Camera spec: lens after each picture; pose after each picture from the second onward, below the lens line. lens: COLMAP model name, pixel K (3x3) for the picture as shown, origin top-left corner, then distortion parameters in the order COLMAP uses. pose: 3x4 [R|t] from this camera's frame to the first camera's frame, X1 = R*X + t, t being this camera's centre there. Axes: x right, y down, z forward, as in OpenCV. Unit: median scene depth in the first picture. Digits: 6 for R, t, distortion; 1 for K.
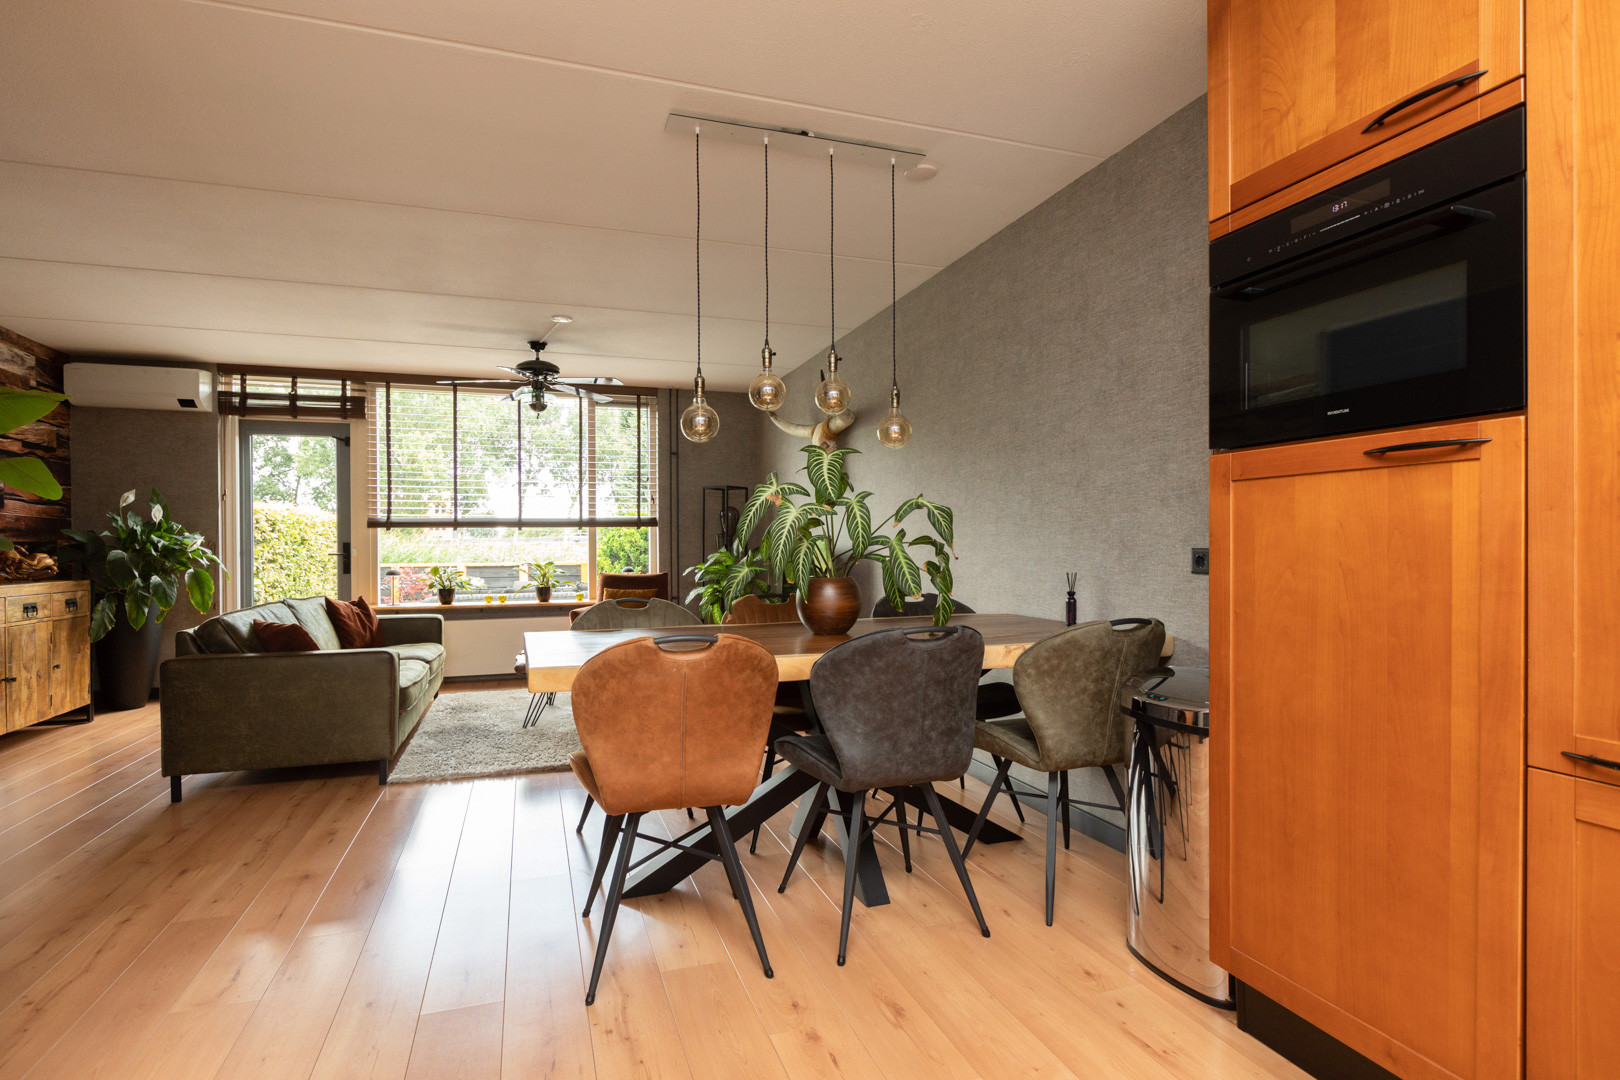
lens RADIAL K [[808.7, 0, 796.5], [0, 808.7, 551.4], [0, 0, 1]] dist [-0.000944, -0.000846]
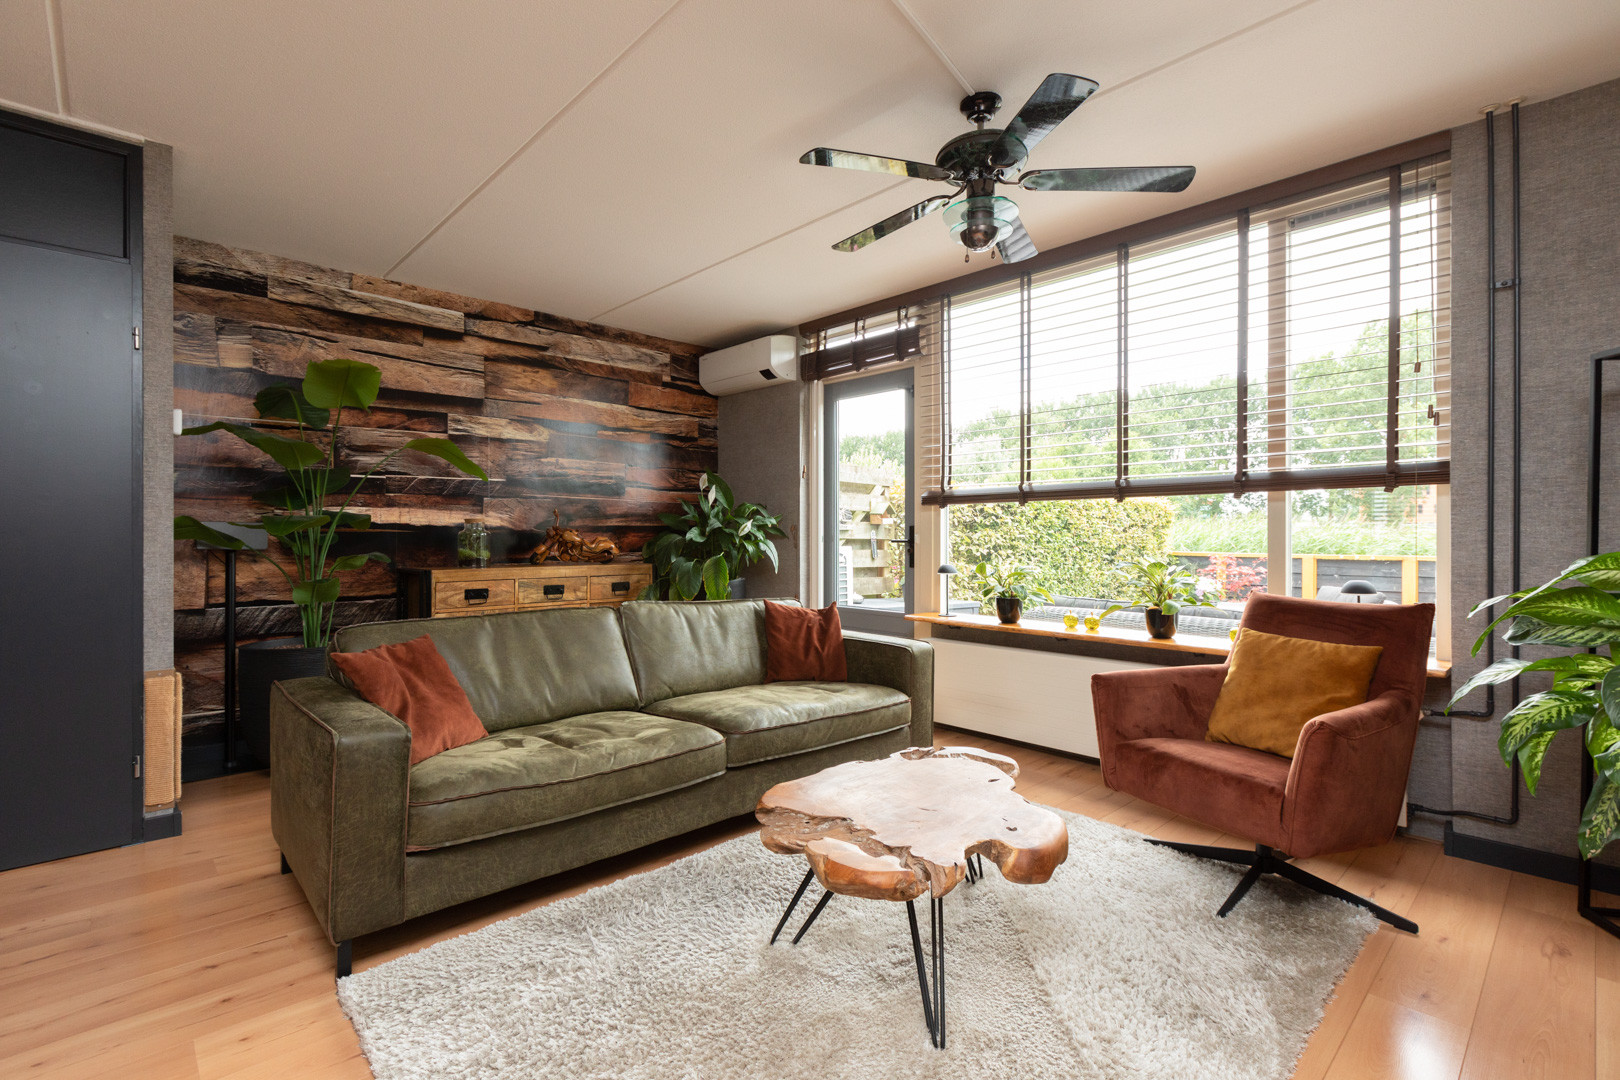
lens RADIAL K [[745.6, 0, 806.1], [0, 745.6, 535.7], [0, 0, 1]] dist [0.000958, 0.000552]
pose [[0.417580, 0.008124, -0.908604, 0.034480], [-0.008027, 0.999954, 0.005252, -0.004810], [0.908605, 0.005100, 0.417626, 0.670591]]
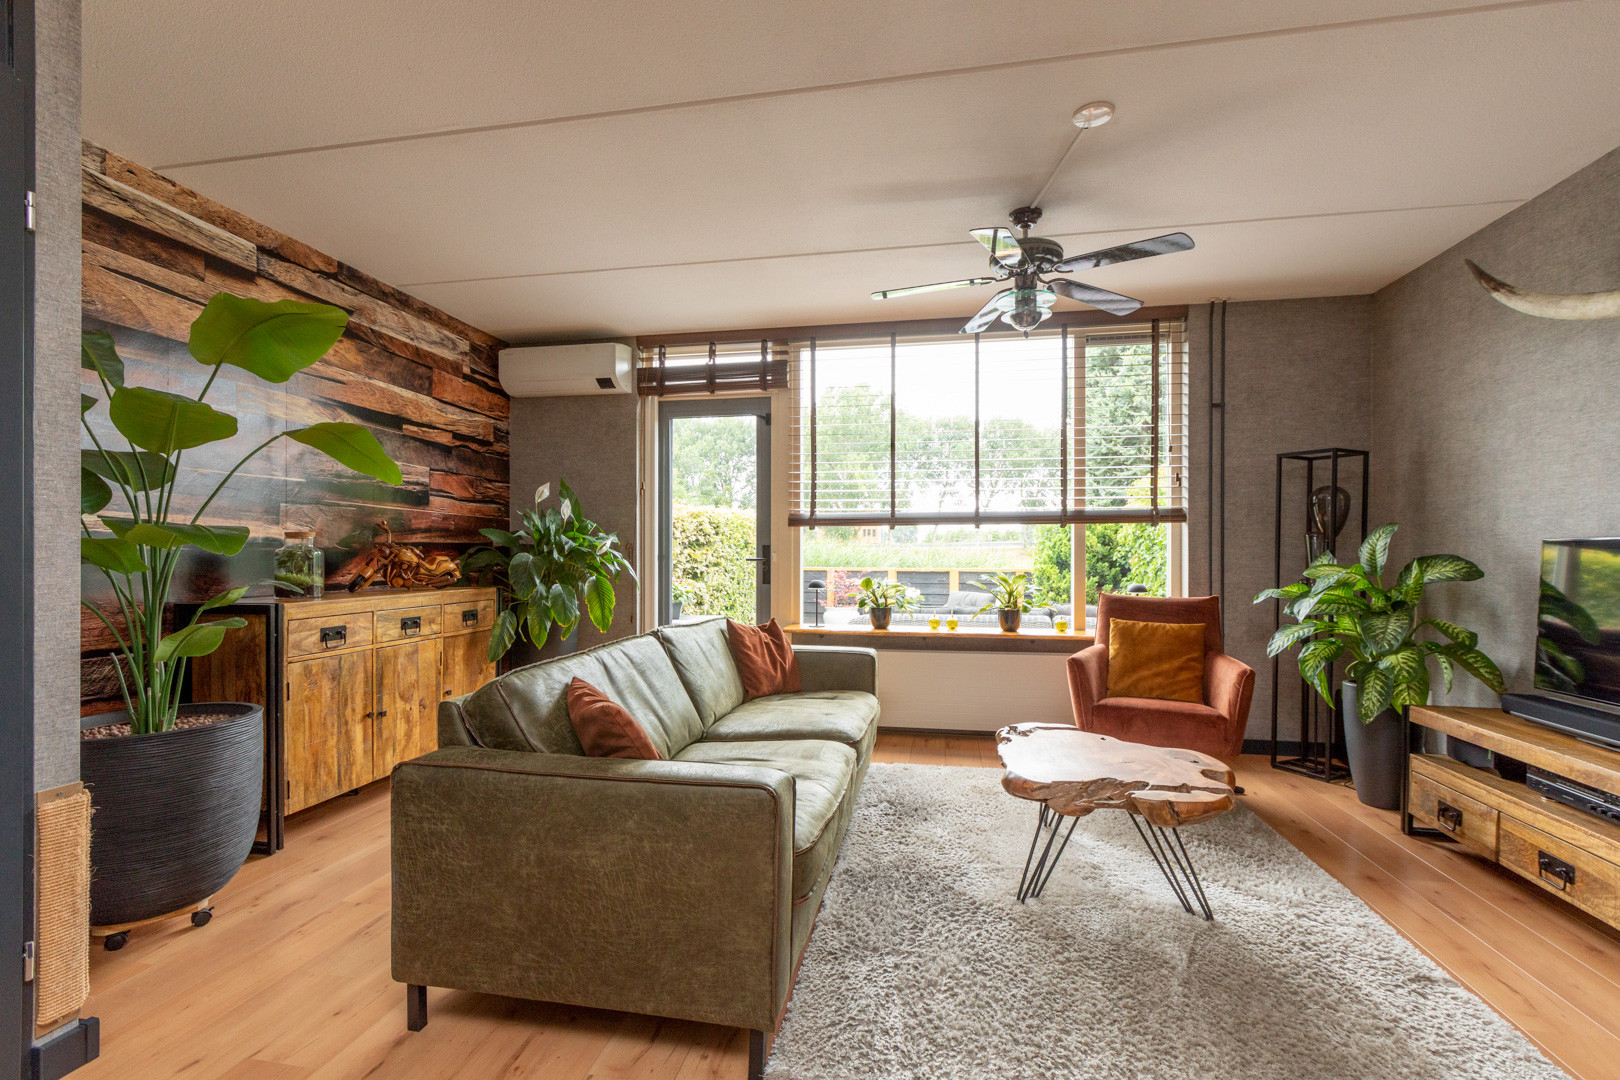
lens RADIAL K [[734.2, 0, 798.5], [0, 734.2, 553.1], [0, 0, 1]] dist [0.000225, -0.001183]
pose [[0.870939, 0.007740, -0.491331, -0.182924], [-0.009375, 0.999956, -0.000867, -0.002830], [0.491302, 0.005361, 0.870973, 0.408948]]
